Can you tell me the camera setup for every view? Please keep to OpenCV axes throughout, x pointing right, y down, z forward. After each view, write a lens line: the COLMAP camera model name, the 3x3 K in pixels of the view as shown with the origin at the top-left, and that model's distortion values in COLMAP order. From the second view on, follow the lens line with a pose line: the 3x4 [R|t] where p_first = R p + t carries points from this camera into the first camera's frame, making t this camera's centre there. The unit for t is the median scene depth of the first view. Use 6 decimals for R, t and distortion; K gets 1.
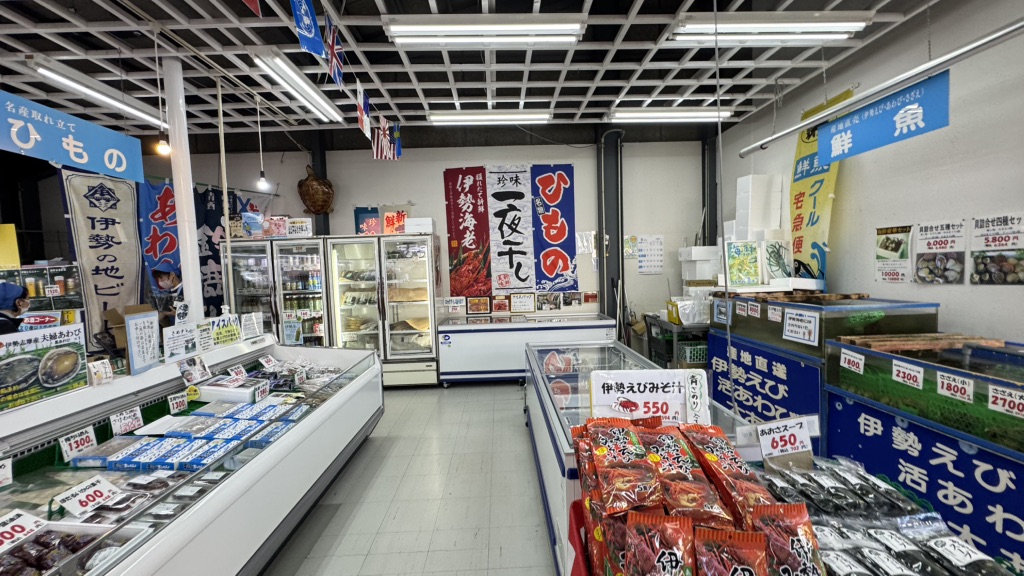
lens RADIAL K [[407.9, 0, 511.7], [0, 407.9, 289.0], [0, 0, 1]] dist [-0.007227, 0.001355]
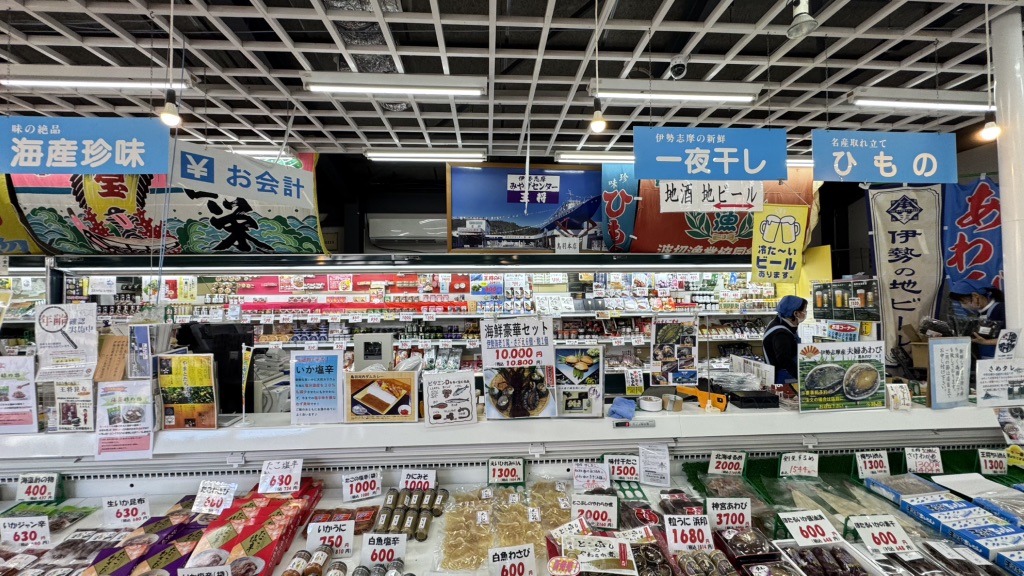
lens RADIAL K [[407.9, 0, 515.5], [0, 407.9, 288.1], [0, 0, 1]] dist [-0.007227, 0.001355]
pose [[0.031198, 0.016783, -0.999372, -0.089207], [-0.049408, 0.998663, 0.015228, -0.008987], [0.998291, 0.048902, 0.031986, 0.063626]]
